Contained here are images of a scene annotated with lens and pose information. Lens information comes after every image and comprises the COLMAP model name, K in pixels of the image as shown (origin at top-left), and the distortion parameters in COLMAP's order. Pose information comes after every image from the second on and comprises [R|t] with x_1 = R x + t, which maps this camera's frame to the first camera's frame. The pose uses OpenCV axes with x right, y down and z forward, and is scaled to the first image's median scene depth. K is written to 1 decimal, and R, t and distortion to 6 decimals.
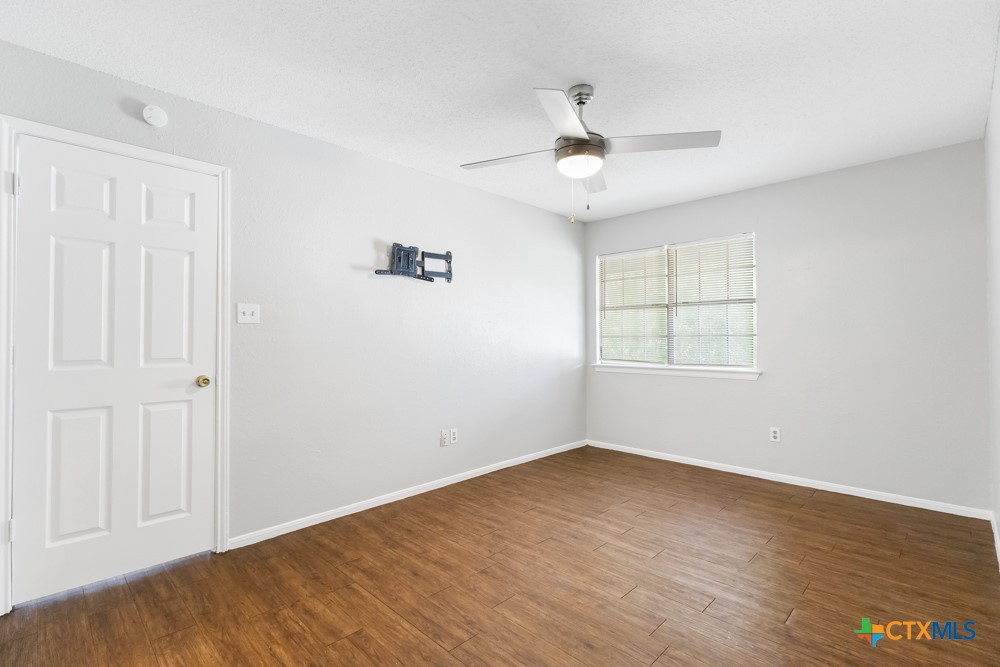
lens RADIAL K [[469.4, 0, 500.9], [0, 469.4, 333.0], [0, 0, 1]] dist [0.002175, 0.000318]
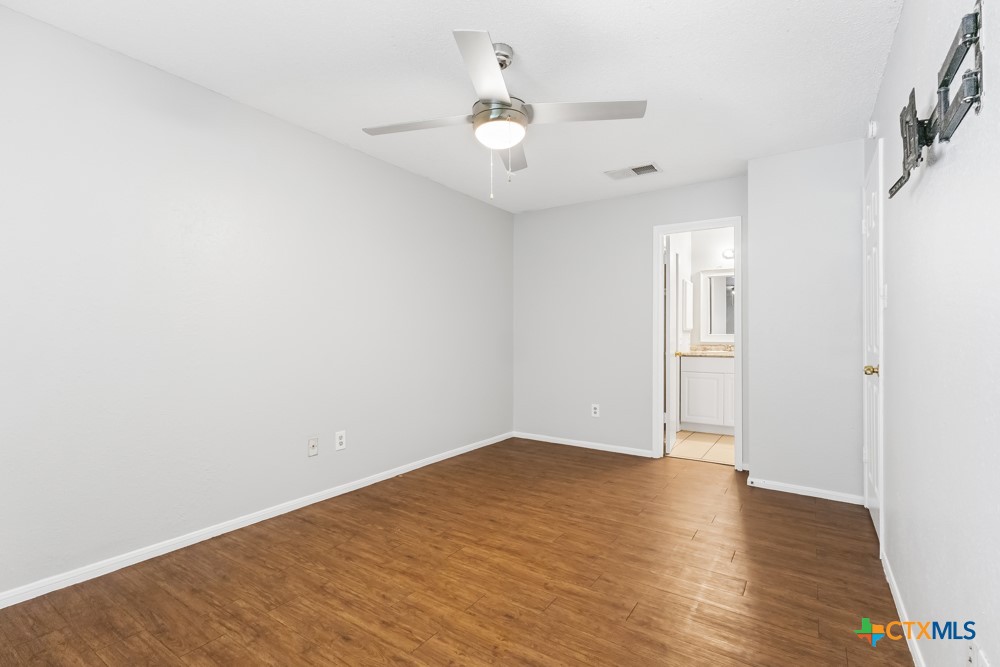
lens RADIAL K [[469.4, 0, 498.9], [0, 469.4, 334.6], [0, 0, 1]] dist [0.002175, 0.000318]
pose [[-0.983100, 0.000484, -0.183070, 0.350194], [0.002455, 0.999941, -0.010538, 0.040103], [0.183054, -0.010809, -0.983043, 1.976235]]
